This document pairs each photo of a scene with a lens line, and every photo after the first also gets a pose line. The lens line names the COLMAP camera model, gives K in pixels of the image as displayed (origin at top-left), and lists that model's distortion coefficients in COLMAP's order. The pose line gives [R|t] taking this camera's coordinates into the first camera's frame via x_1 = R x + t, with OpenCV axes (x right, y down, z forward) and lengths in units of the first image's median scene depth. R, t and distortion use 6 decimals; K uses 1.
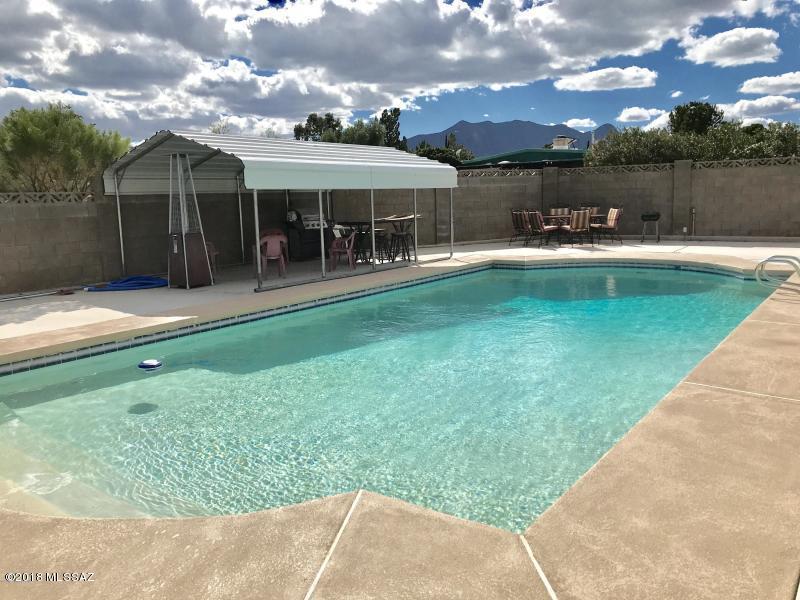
lens RADIAL K [[648.8, 0, 407.0], [0, 648.8, 287.8], [0, 0, 1]] dist [0.047706, -0.057236]
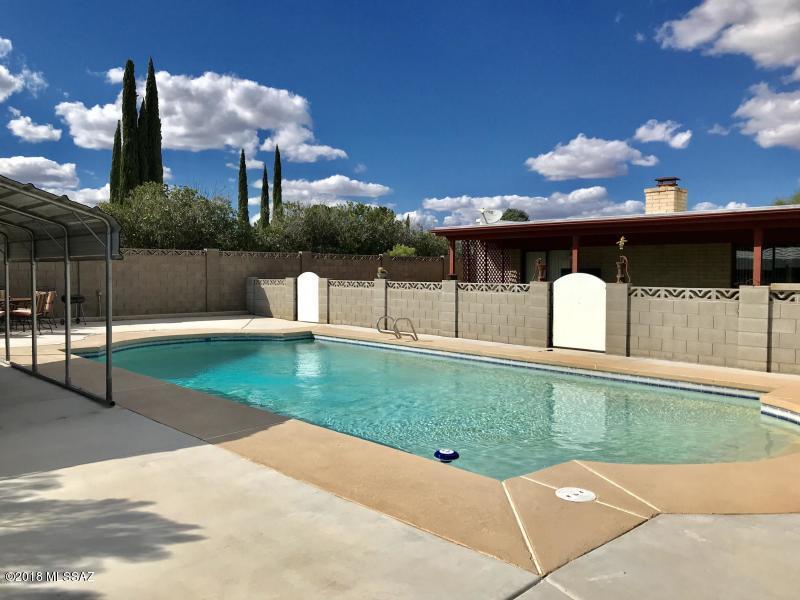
lens RADIAL K [[648.8, 0, 406.6], [0, 648.8, 295.0], [0, 0, 1]] dist [0.047706, -0.057236]
pose [[0.189004, -0.007109, 0.981951, -0.520440], [0.126744, 0.991786, -0.017215, -0.035498], [-0.973762, 0.127710, 0.188353, 0.334743]]
